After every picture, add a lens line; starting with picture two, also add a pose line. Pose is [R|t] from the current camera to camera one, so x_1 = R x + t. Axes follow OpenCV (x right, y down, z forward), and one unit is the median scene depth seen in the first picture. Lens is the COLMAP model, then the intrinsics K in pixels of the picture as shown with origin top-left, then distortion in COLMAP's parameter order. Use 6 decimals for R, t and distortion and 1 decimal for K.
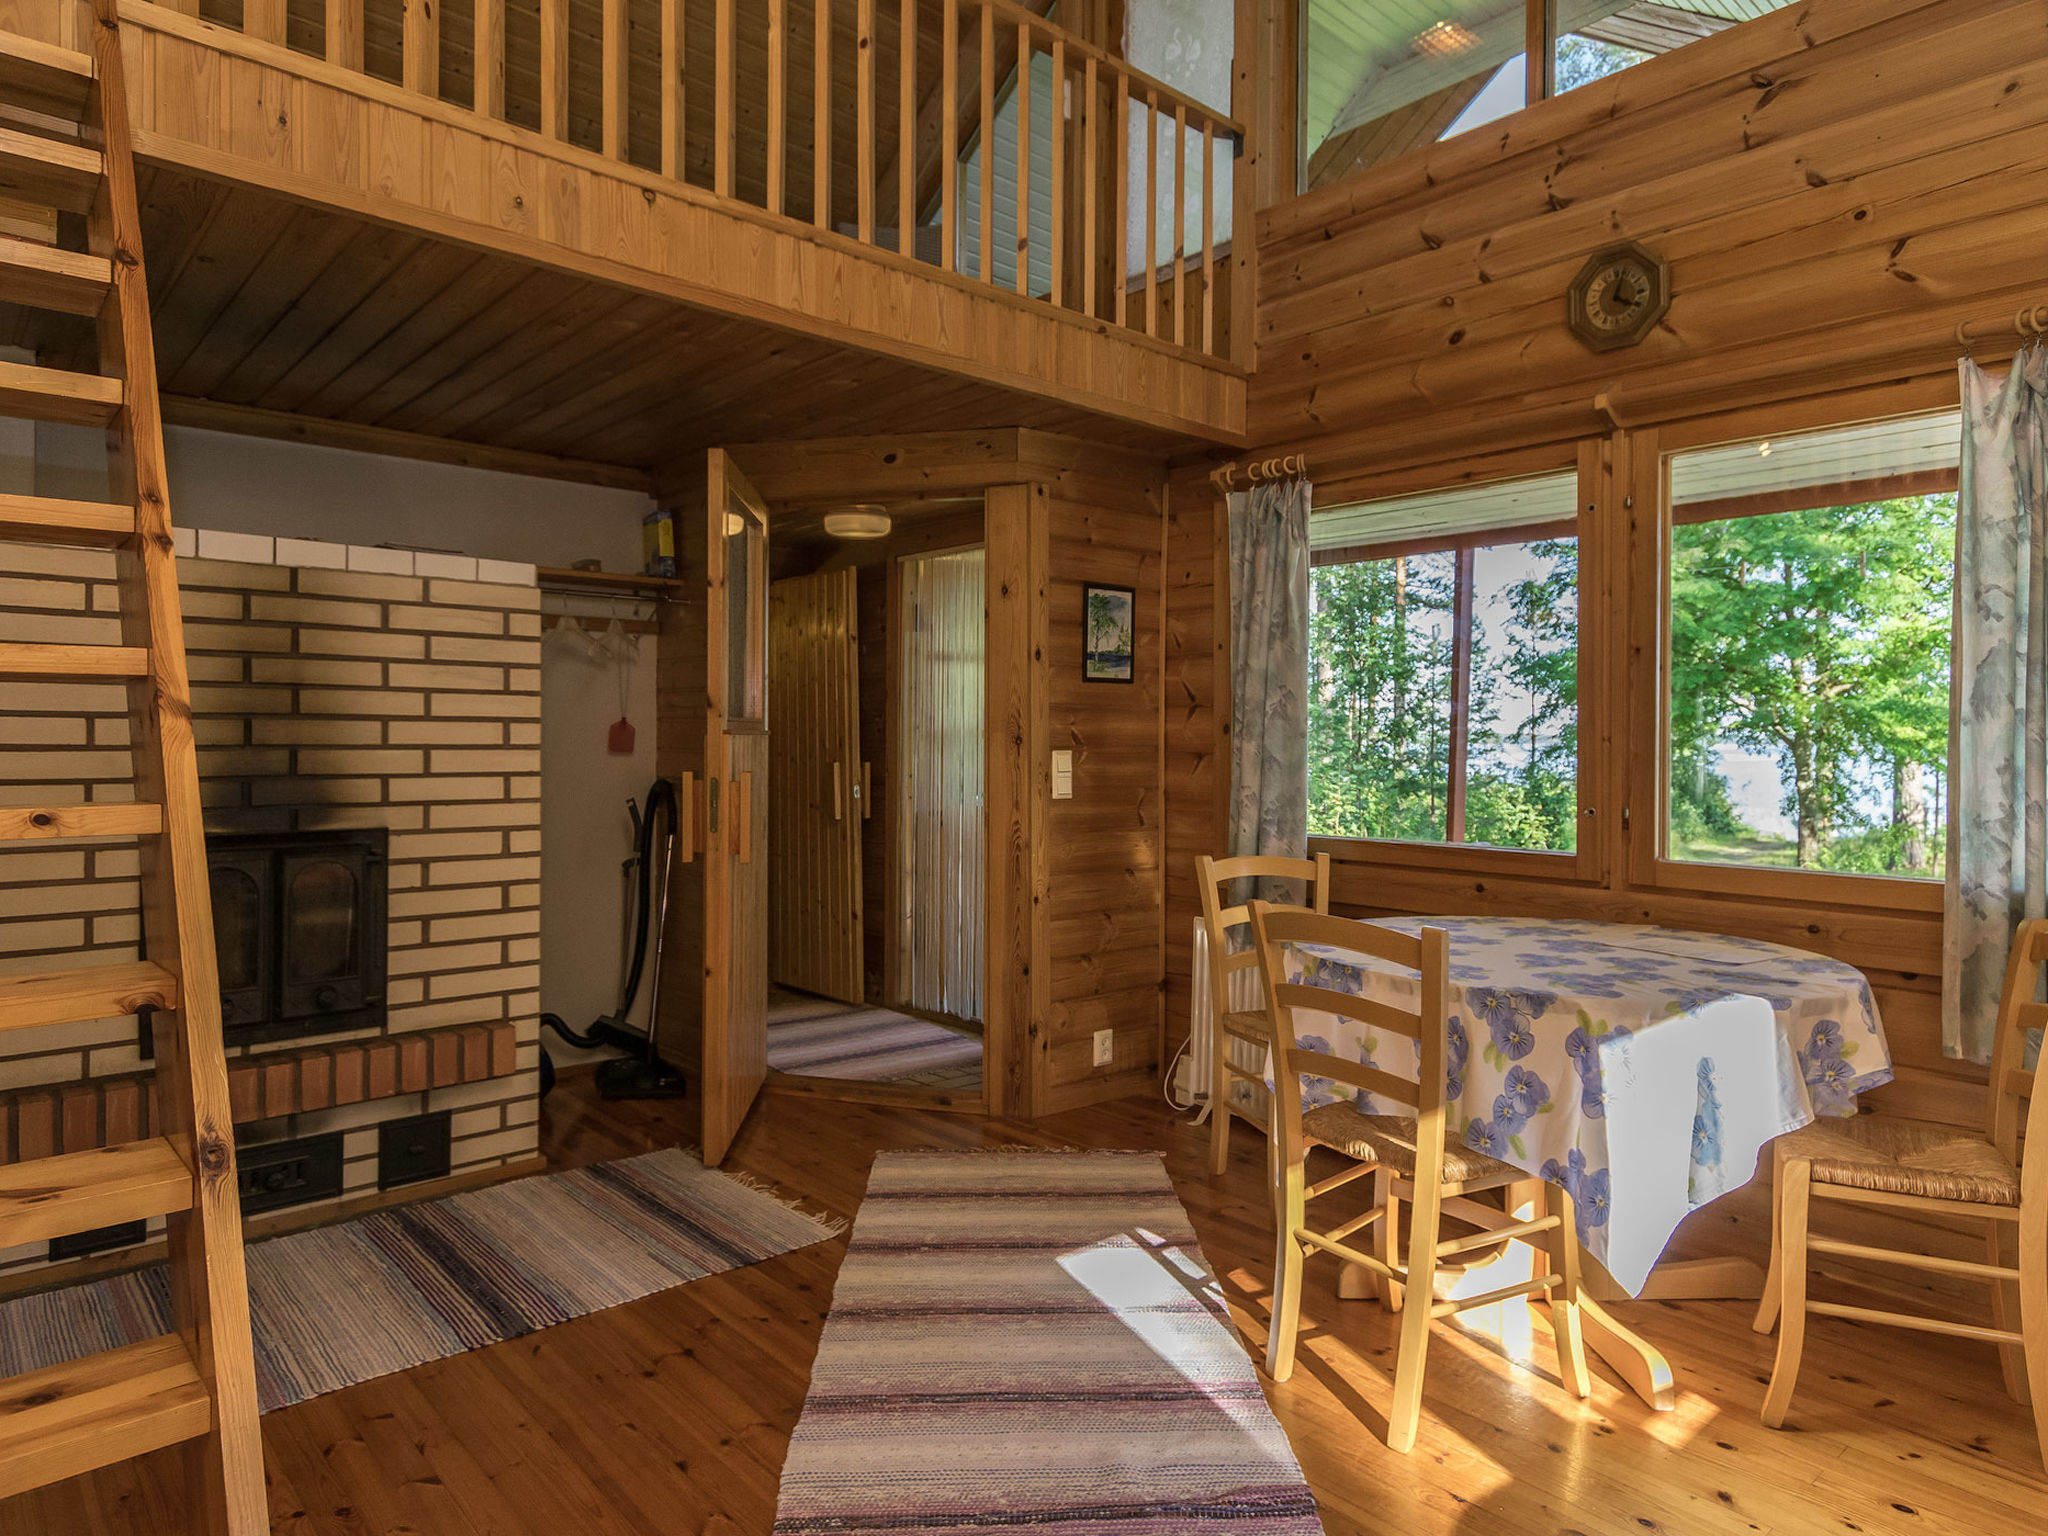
lens RADIAL K [[1229.0, 0, 1044.0], [0, 1229.0, 739.0], [0, 0, 1]] dist [0.013889, -0.002097]
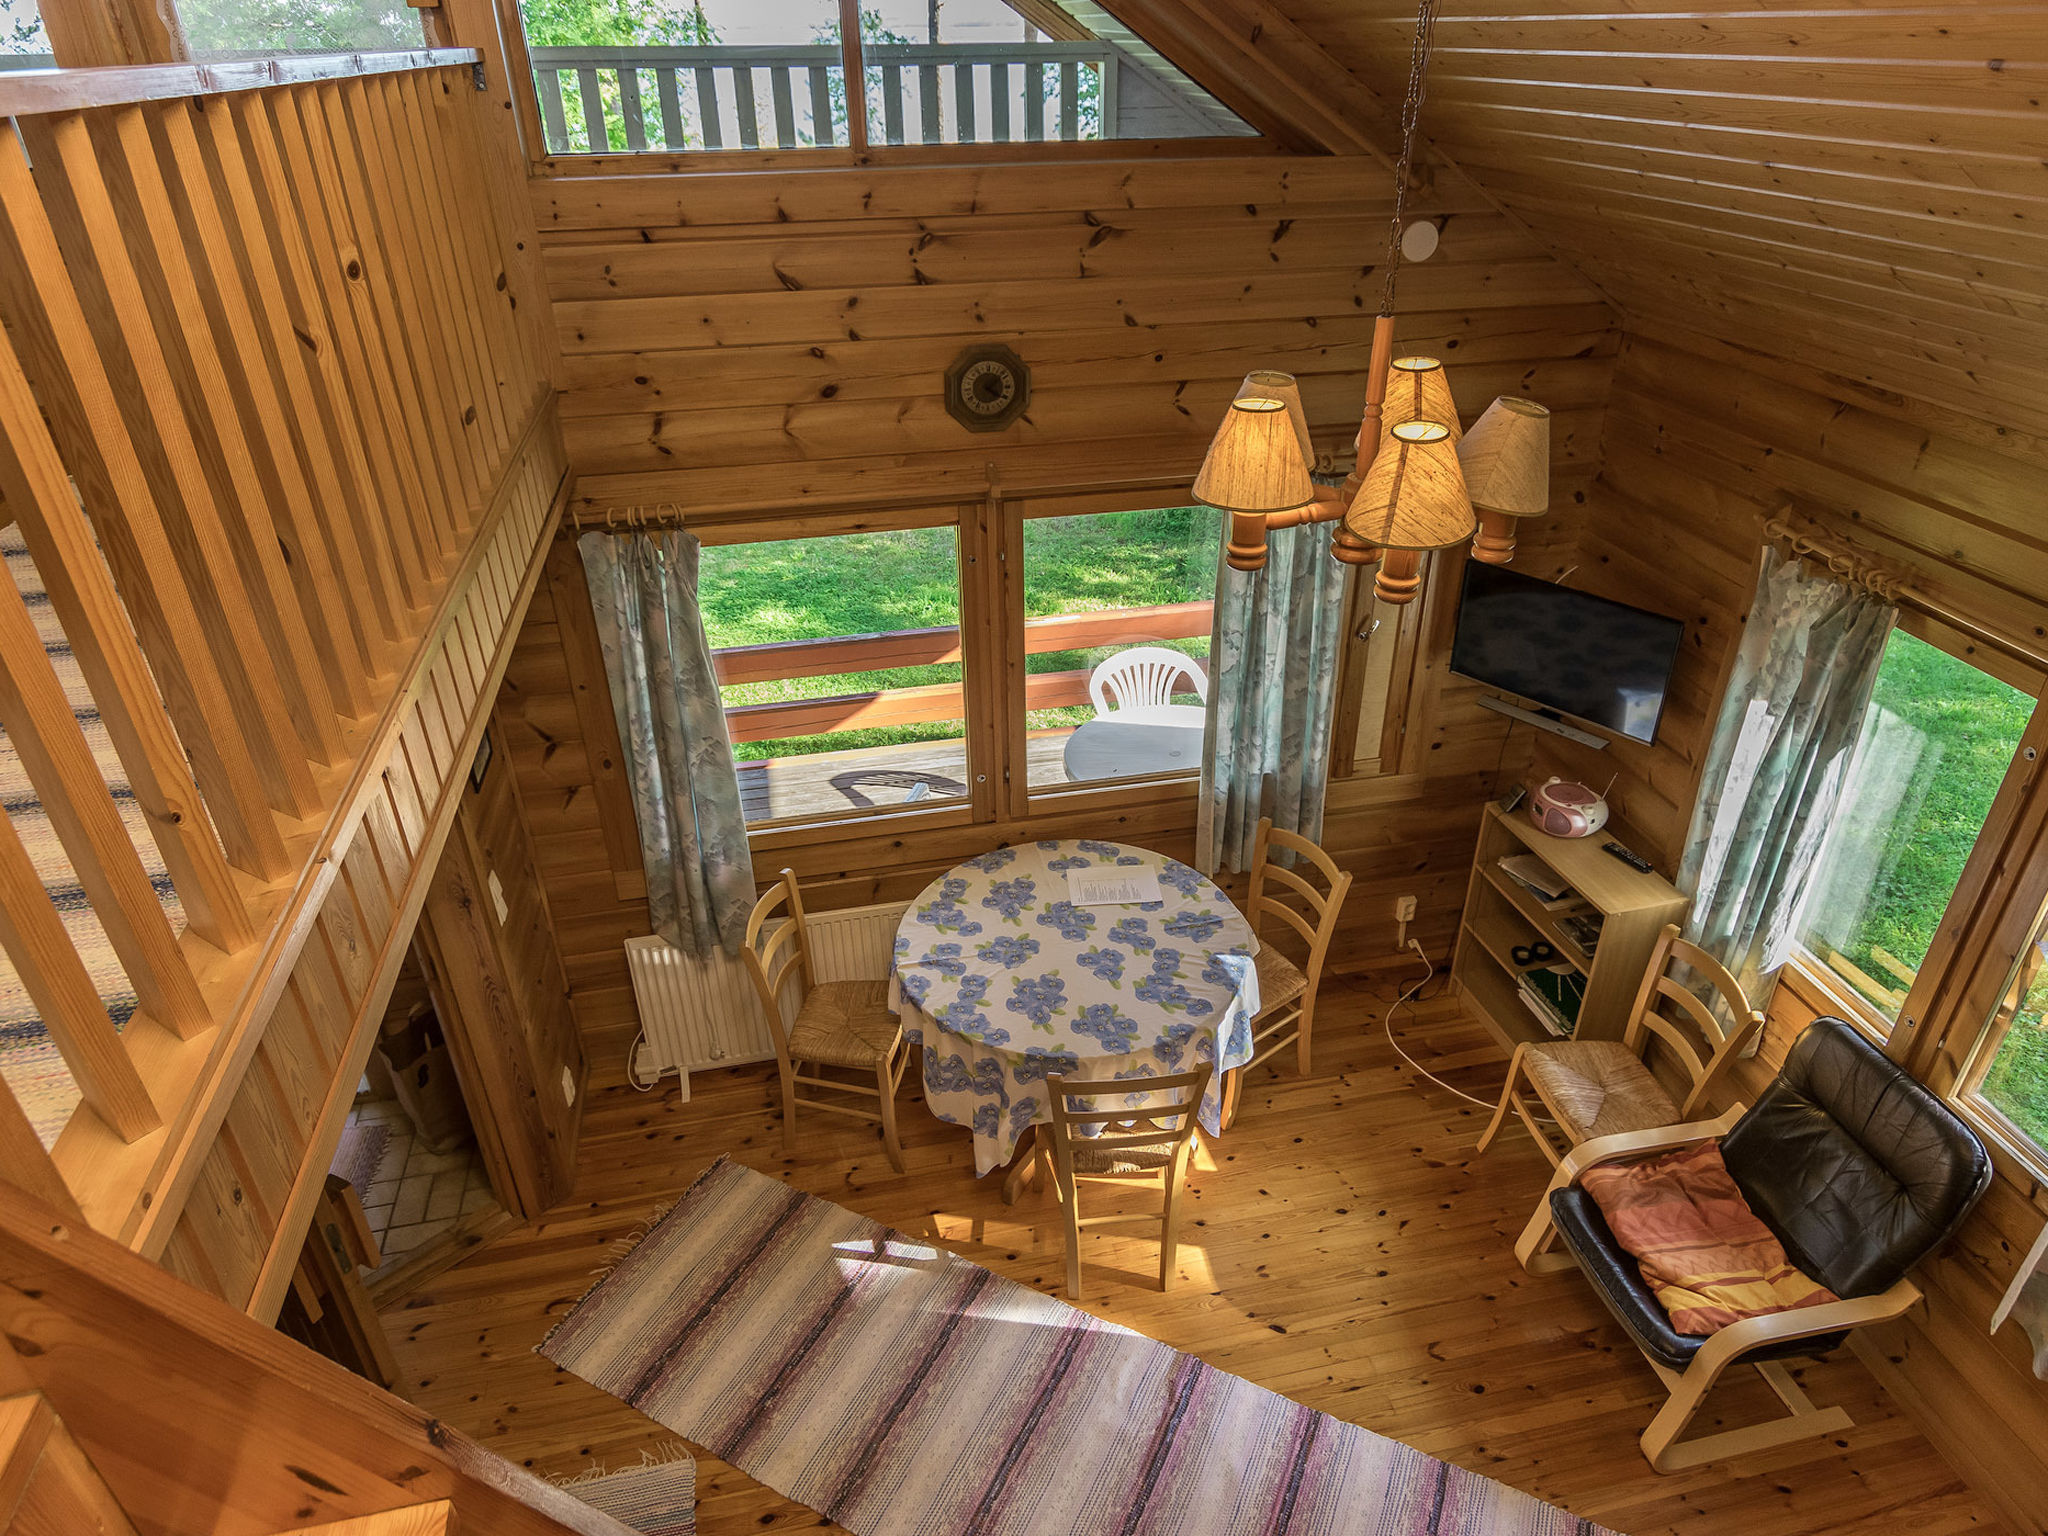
lens RADIAL K [[1269.2, 0, 1040.1], [0, 1269.2, 764.5], [0, 0, 1]] dist [0.006132, -0.004024]
pose [[0.501255, -0.446727, 0.741065, -0.534577], [0.010349, 0.859460, 0.511098, -0.654781], [-0.865238, -0.248521, 0.435432, 0.359042]]
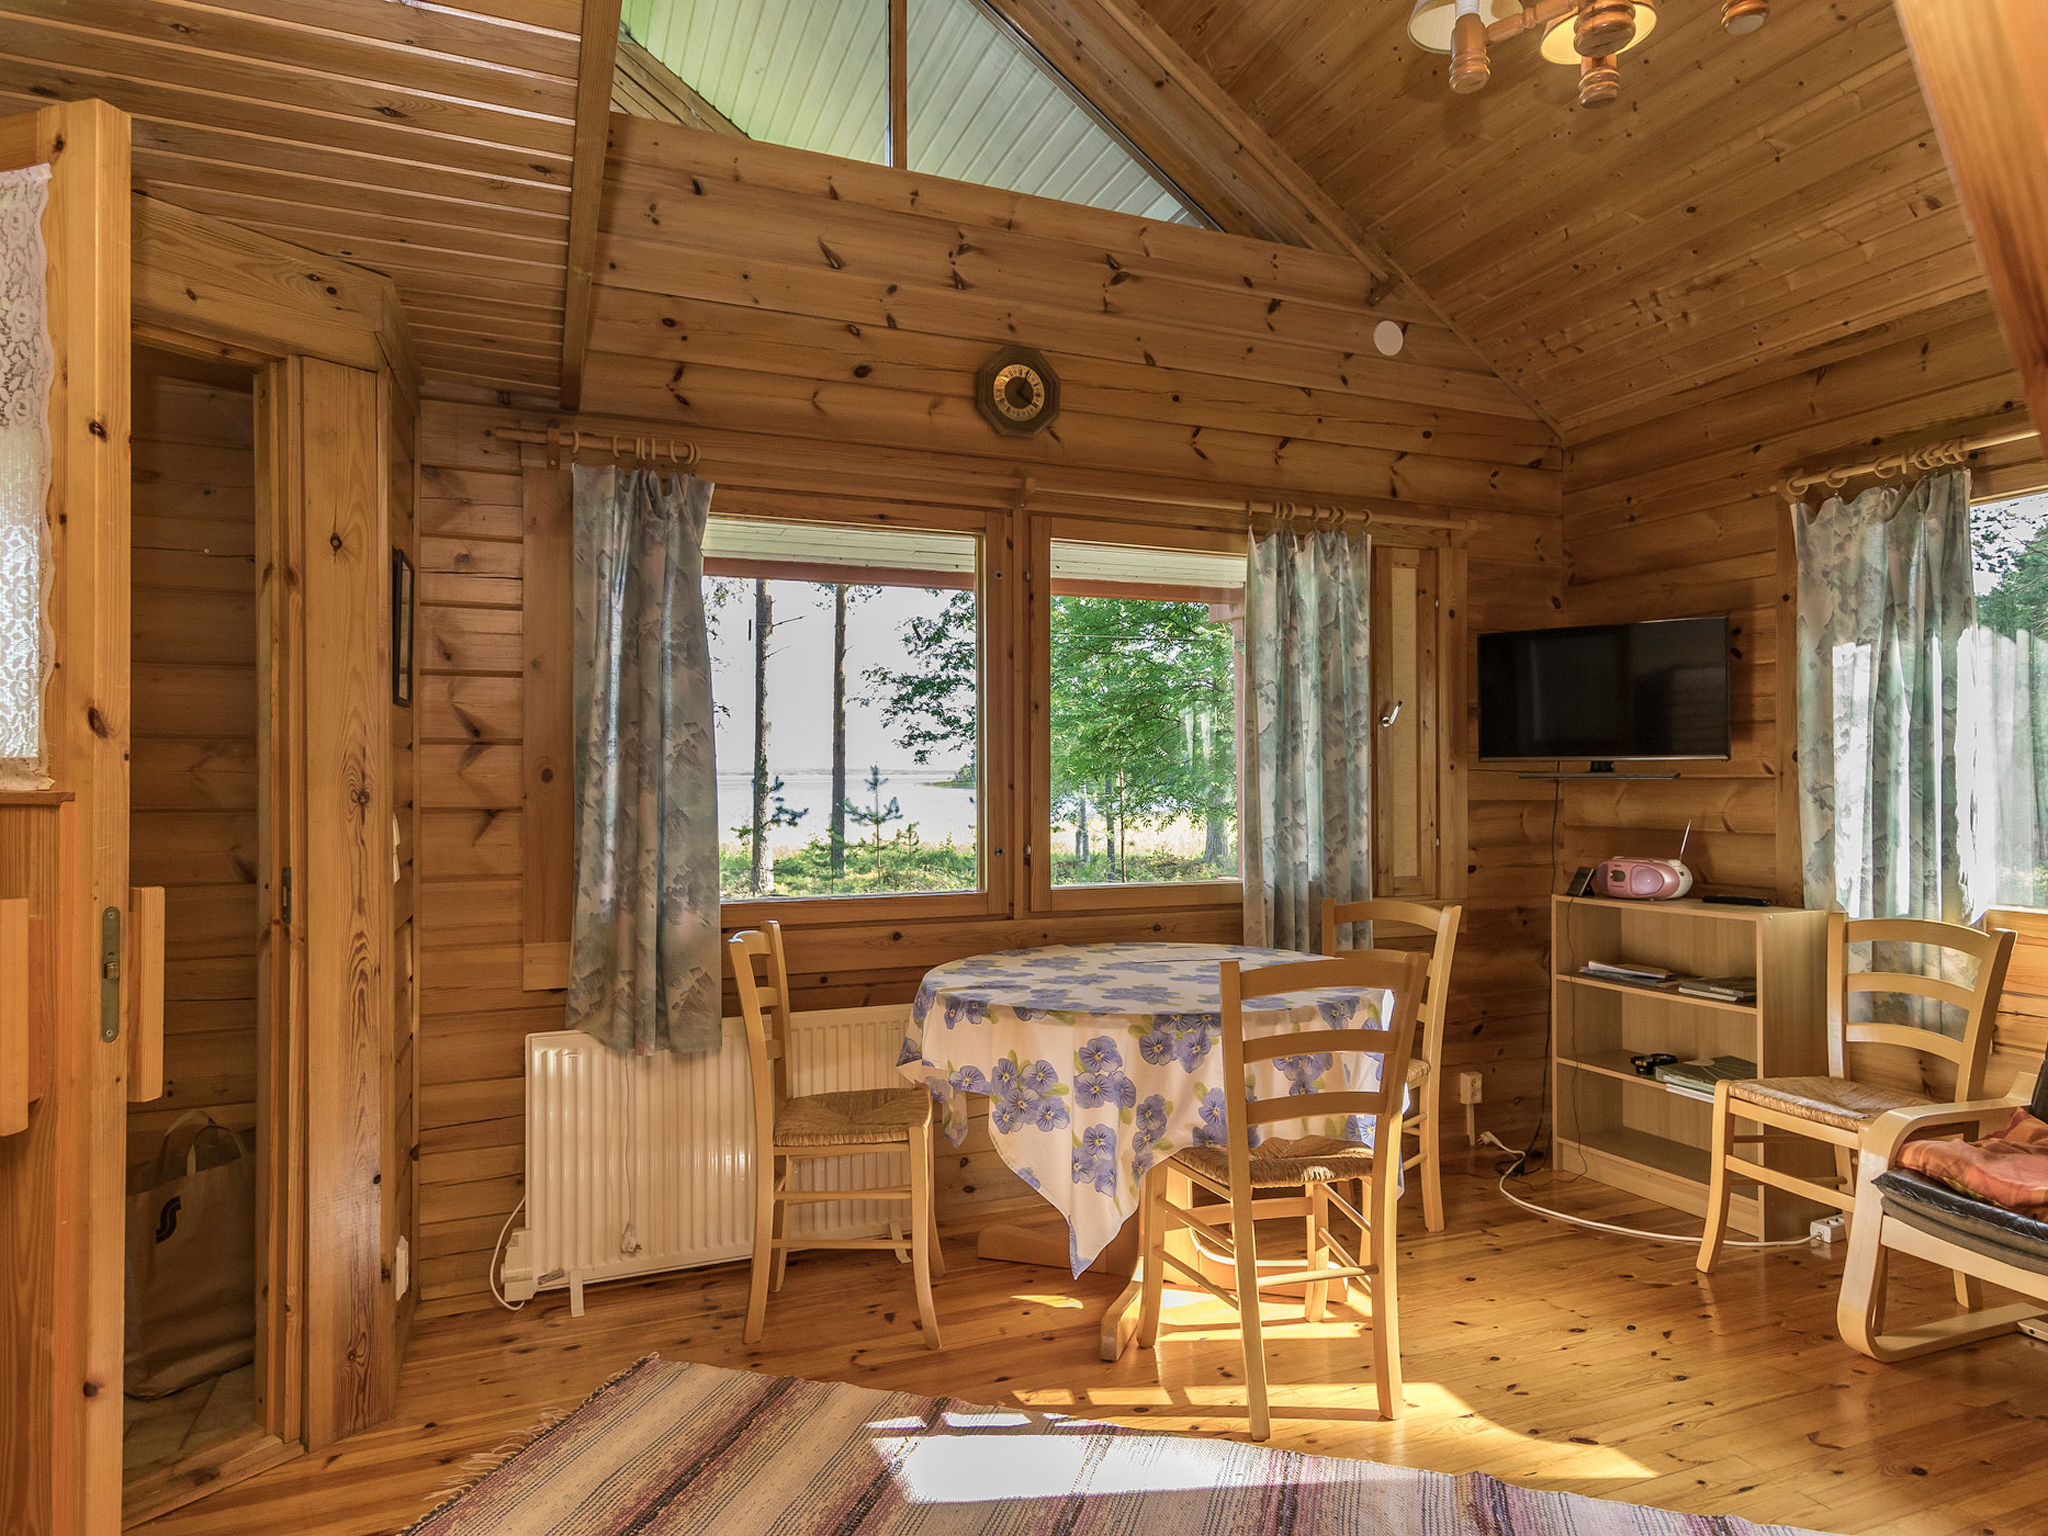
lens RADIAL K [[1229.0, 0, 1036.7], [0, 1229.0, 766.4], [0, 0, 1]] dist [0.013889, -0.002097]
pose [[0.340671, -0.001112, 0.940182, -0.583841], [0.000926, 0.999999, 0.000848, -0.017673], [-0.940182, 0.000582, 0.340671, 0.599806]]
